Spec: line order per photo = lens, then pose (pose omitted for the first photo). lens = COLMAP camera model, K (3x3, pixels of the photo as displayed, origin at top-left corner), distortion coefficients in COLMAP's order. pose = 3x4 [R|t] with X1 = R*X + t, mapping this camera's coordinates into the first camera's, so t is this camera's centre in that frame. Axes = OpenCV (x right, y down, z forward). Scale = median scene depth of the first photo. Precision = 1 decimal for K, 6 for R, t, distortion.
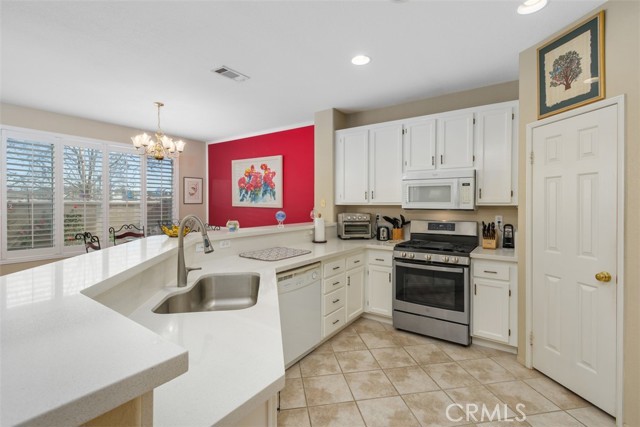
lens RADIAL K [[293.1, 0, 316.0], [0, 293.1, 202.5], [0, 0, 1]] dist [0.002068, -0.000155]
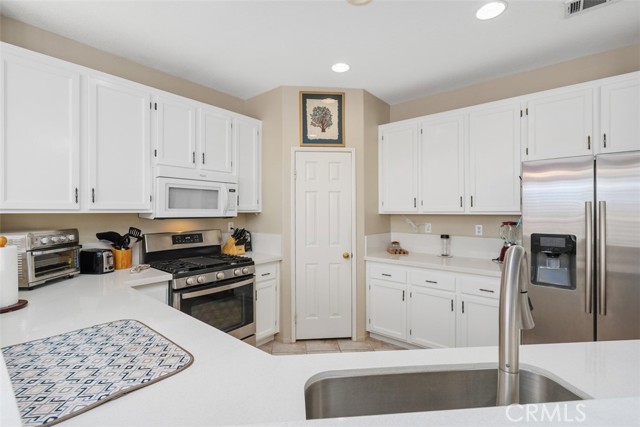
lens RADIAL K [[293.1, 0, 324.2], [0, 293.1, 209.9], [0, 0, 1]] dist [0.002068, -0.000155]
pose [[0.064096, 0.005584, 0.997928, -0.321644], [-0.003216, 0.999980, -0.005389, 0.003618], [-0.997939, -0.002864, 0.064113, 0.494538]]
